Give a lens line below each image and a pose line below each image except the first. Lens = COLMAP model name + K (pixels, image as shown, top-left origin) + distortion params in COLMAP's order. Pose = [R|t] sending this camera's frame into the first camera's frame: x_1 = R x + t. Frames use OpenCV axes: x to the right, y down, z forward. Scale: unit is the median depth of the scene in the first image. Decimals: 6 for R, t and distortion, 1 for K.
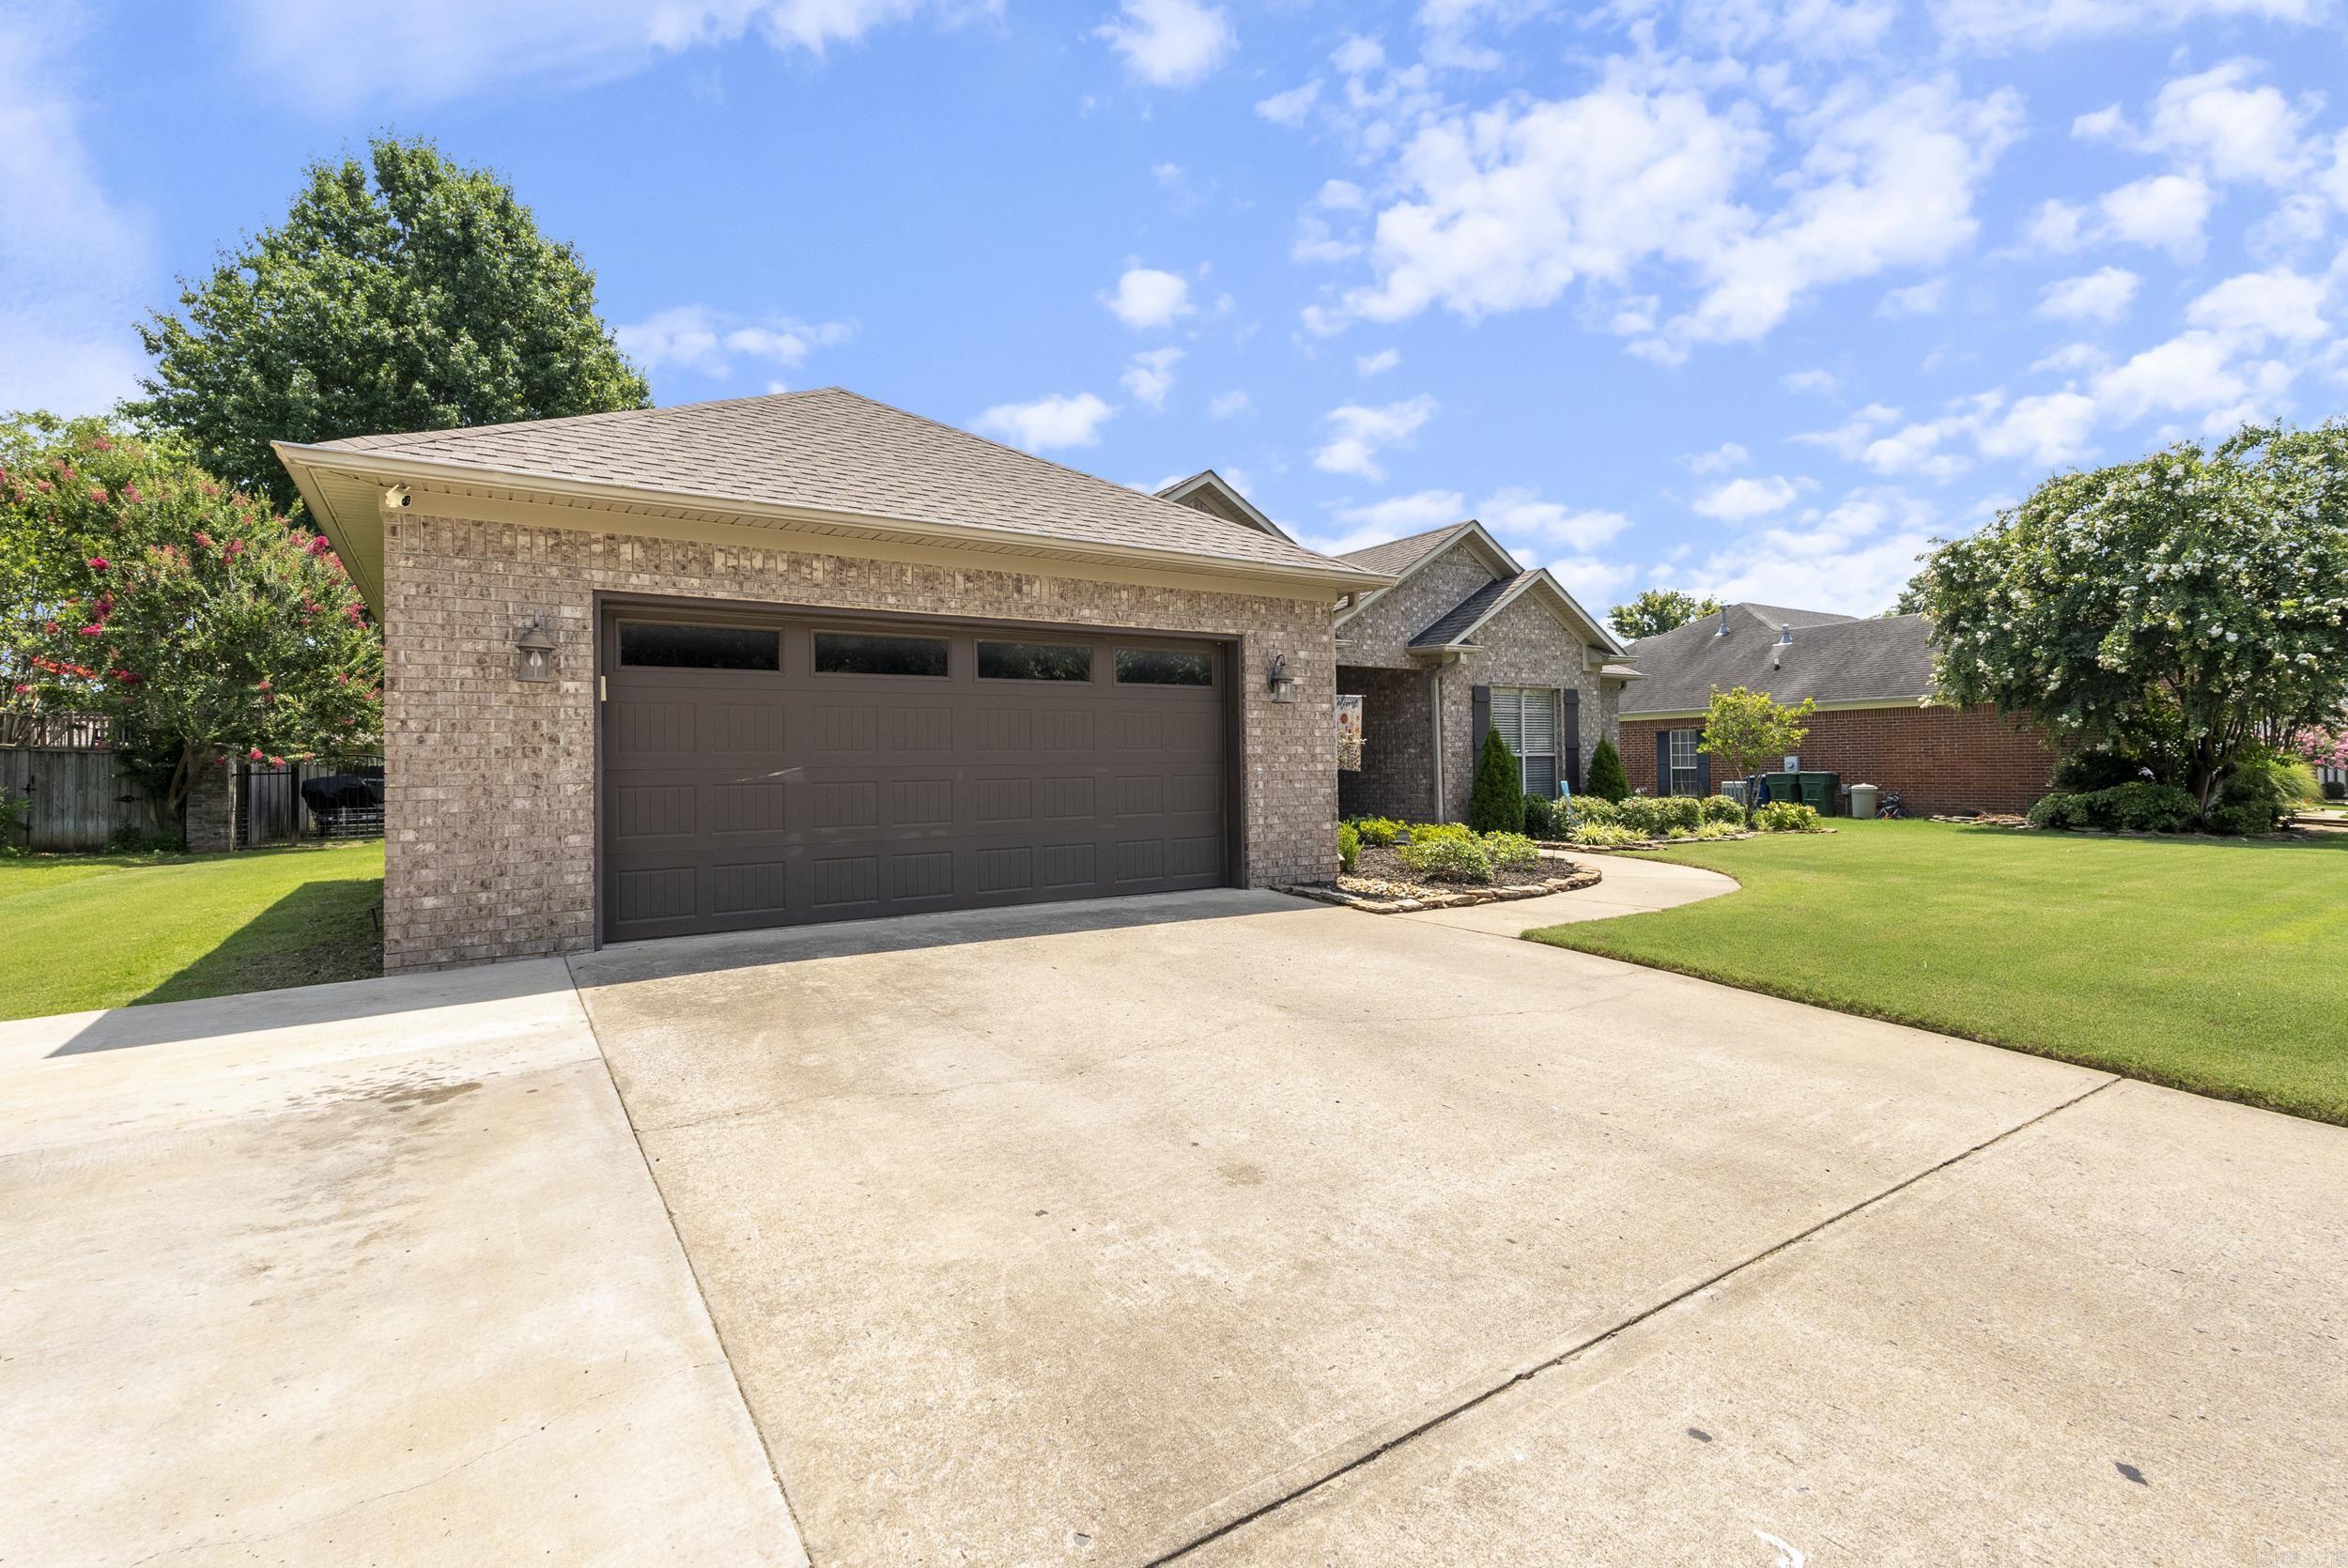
lens RADIAL K [[1051.3, 0, 1174.9], [0, 1051.3, 751.5], [0, 0, 1]] dist [-0.000493, 0.000073]
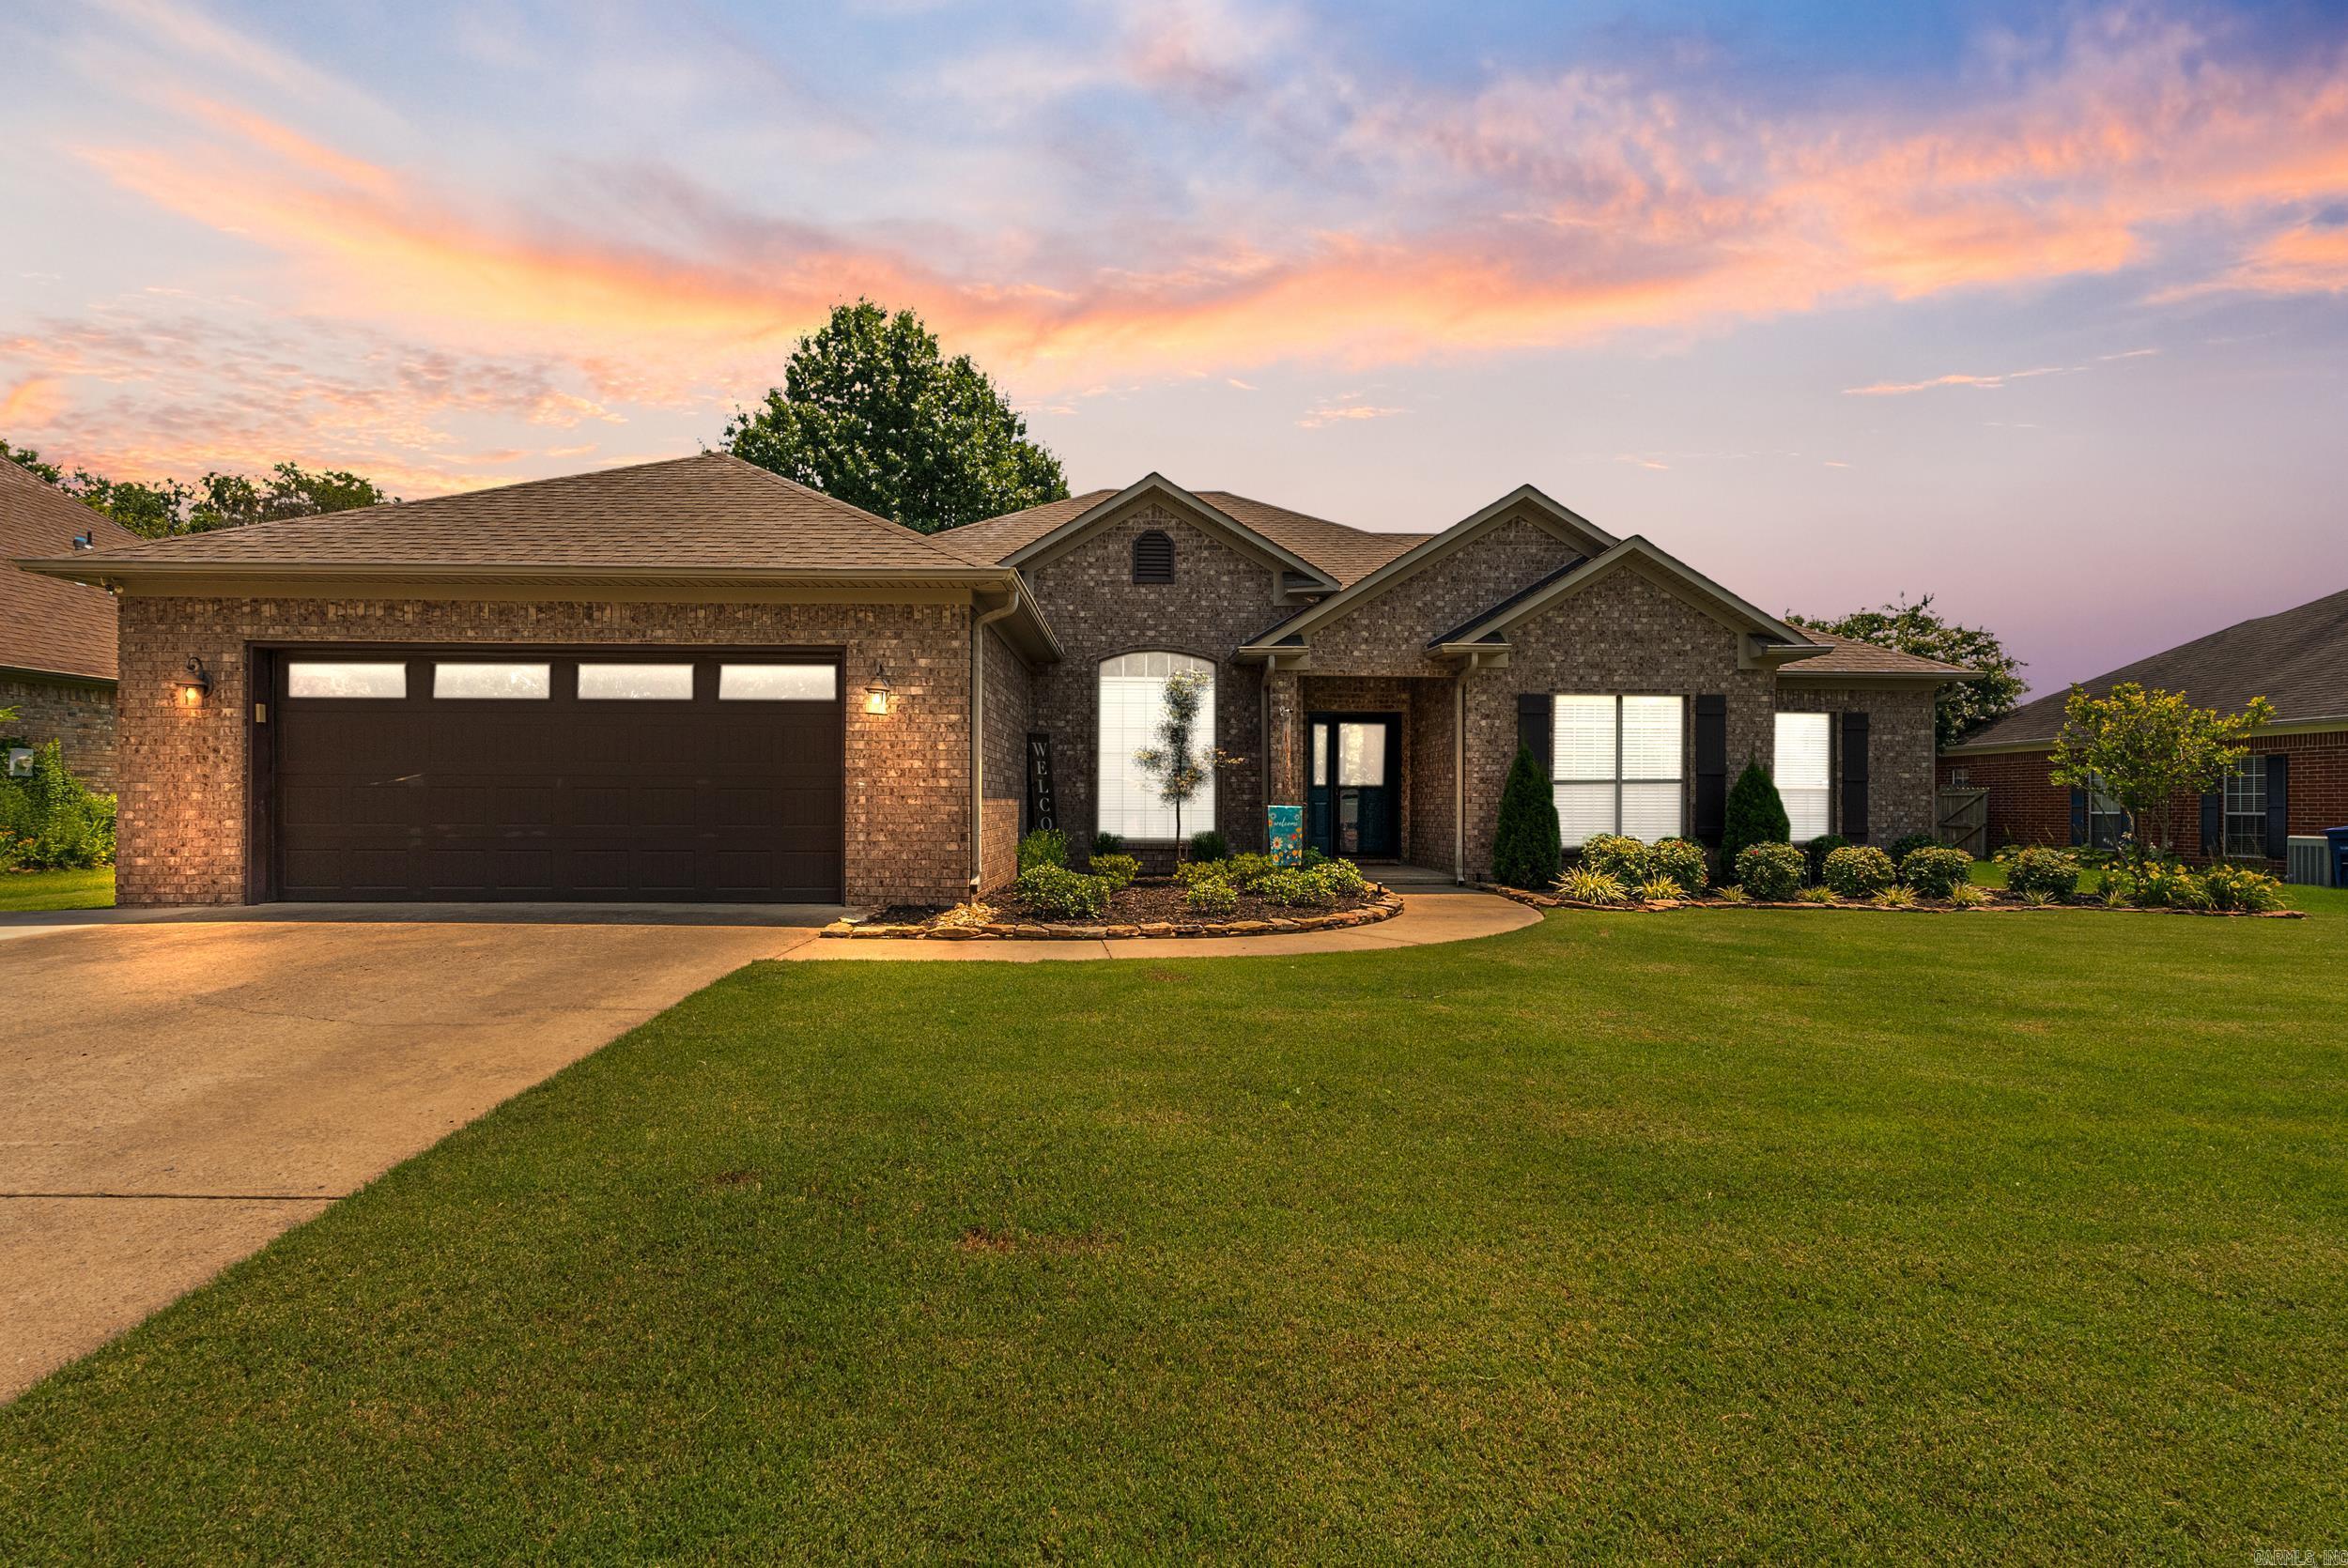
lens RADIAL K [[1059.5, 0, 1179.9], [0, 1059.5, 803.7], [0, 0, 1]] dist [-0.000580, 0.000203]
pose [[0.852779, 0.015475, -0.522042, 0.965921], [-0.009385, 0.999854, 0.014308, 0.021365], [0.522187, -0.007302, 0.852799, 0.372249]]
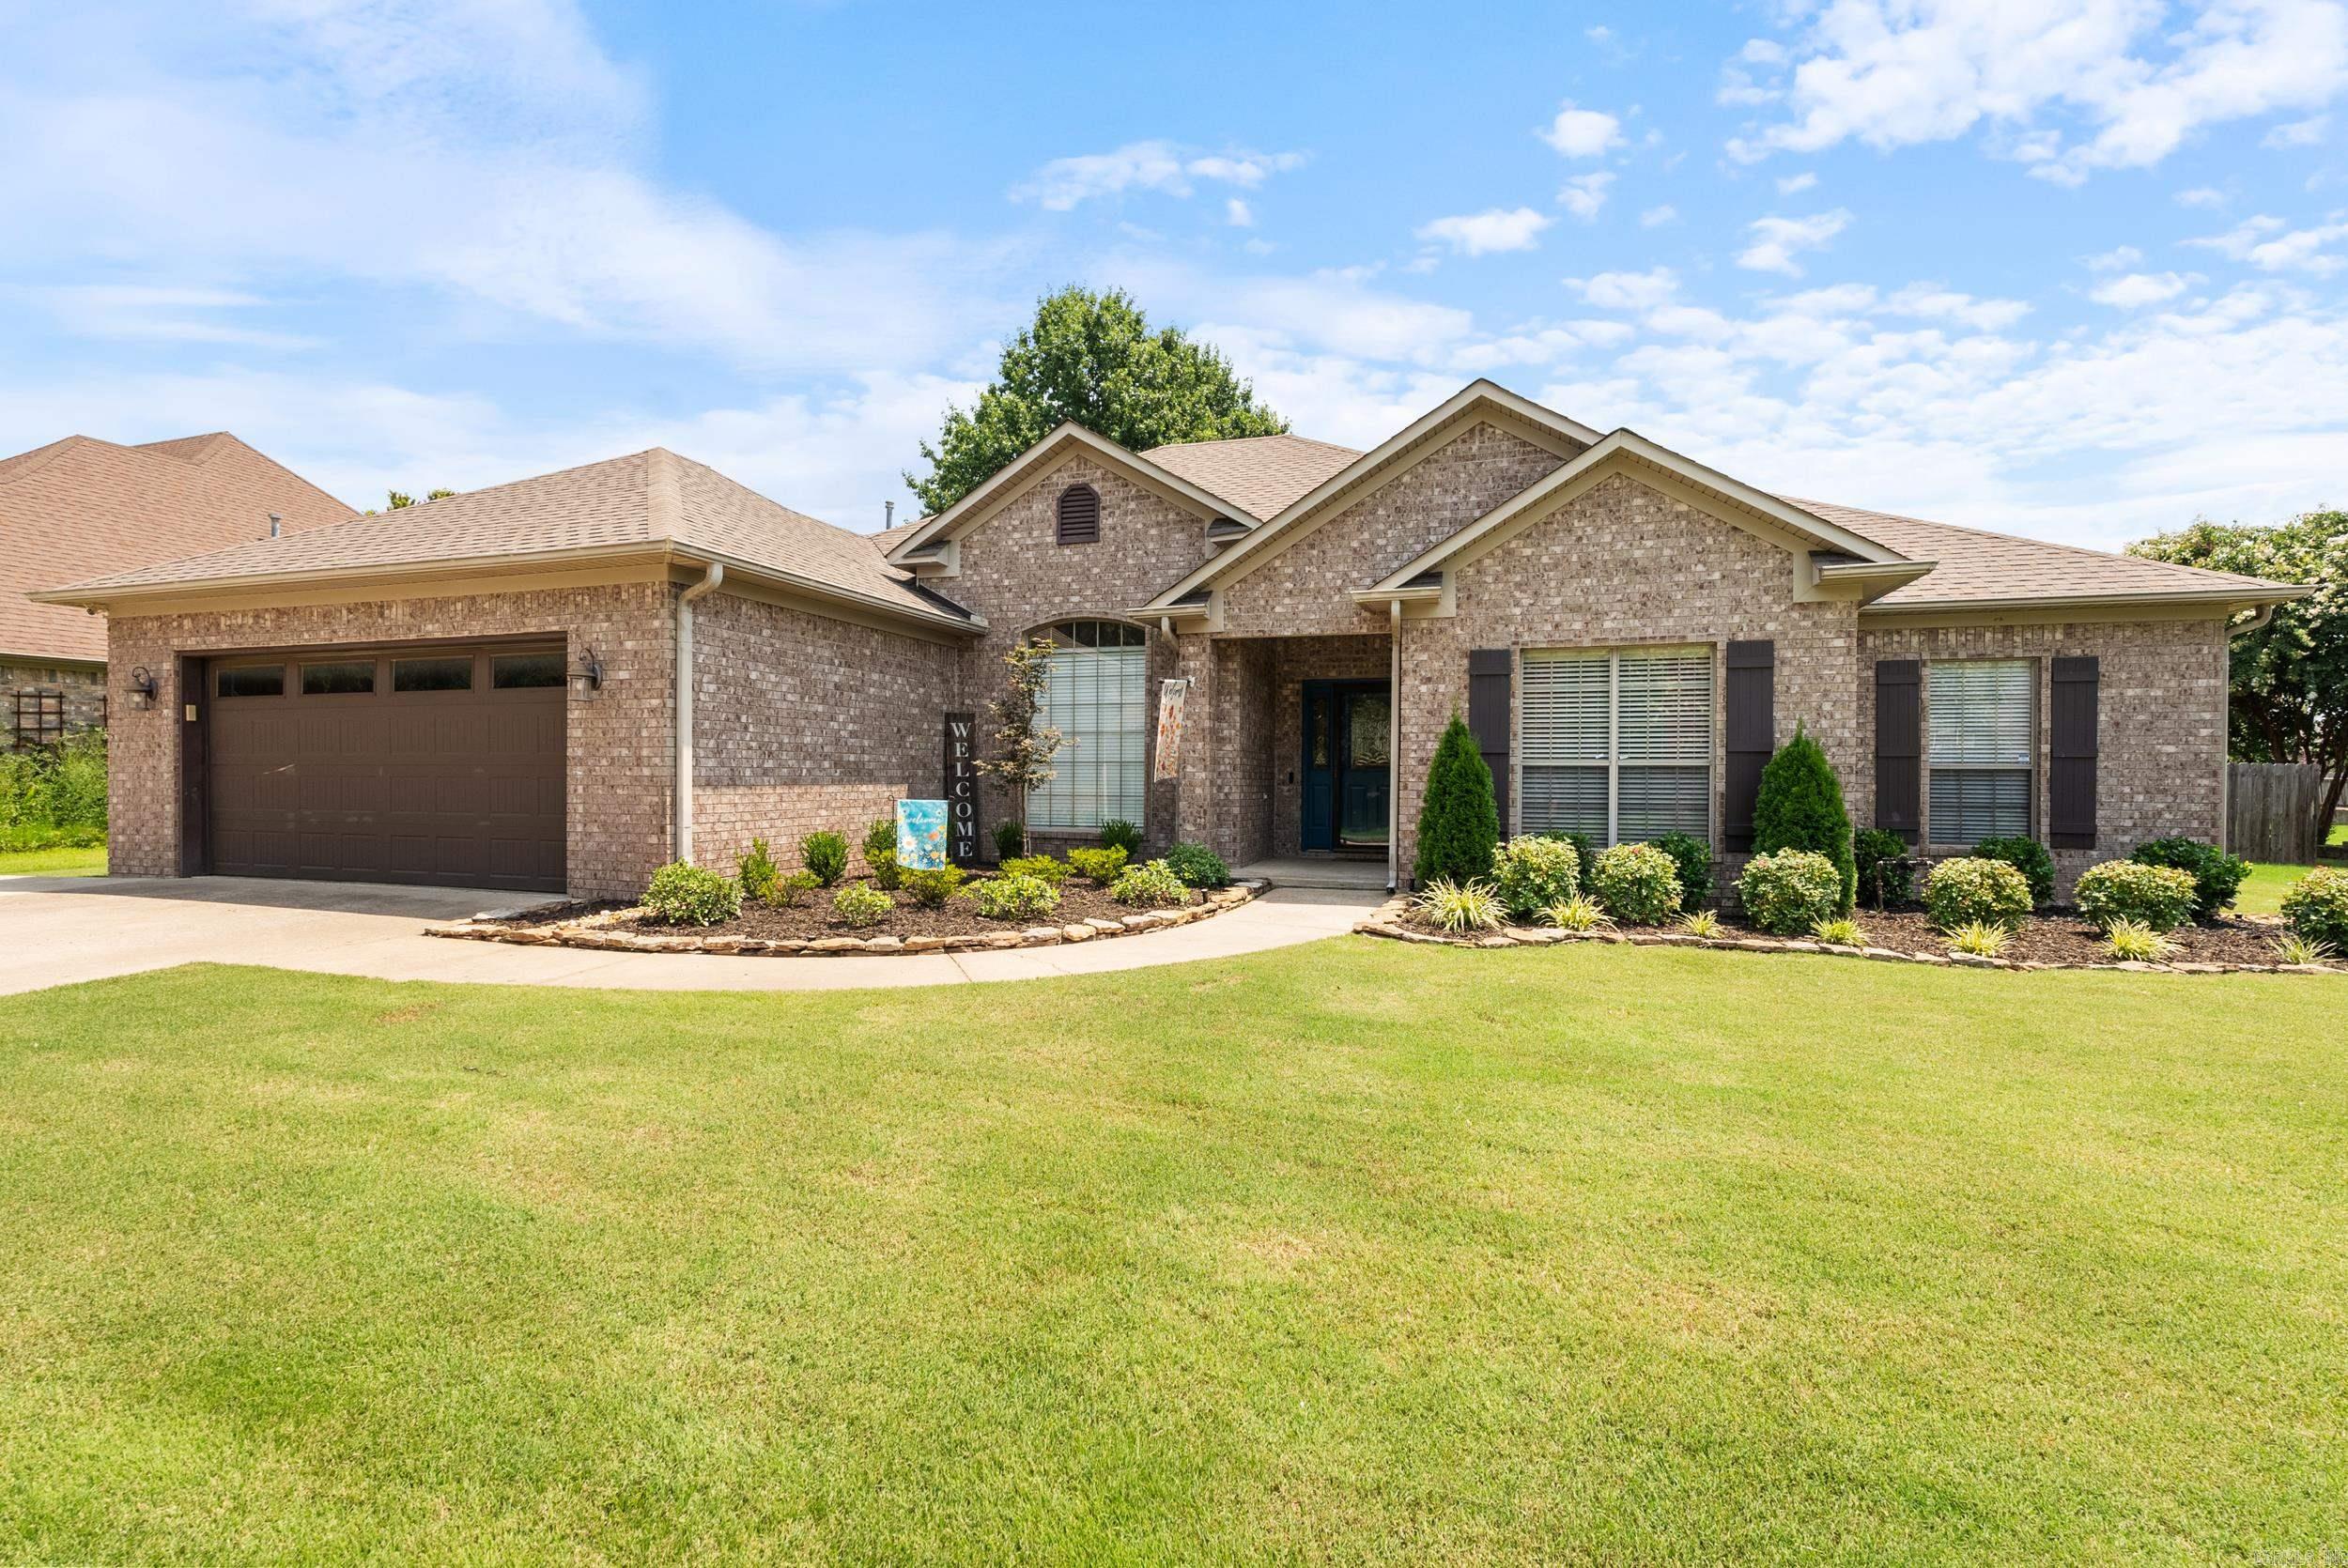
lens RADIAL K [[1057.8, 0, 1174.0], [0, 1057.8, 784.0], [0, 0, 1]] dist [-0.002277, 0.000017]
pose [[0.624396, 0.021183, -0.780821, 1.320770], [-0.003772, 0.999702, 0.024105, 0.002483], [0.781099, -0.012106, 0.624290, 0.952020]]
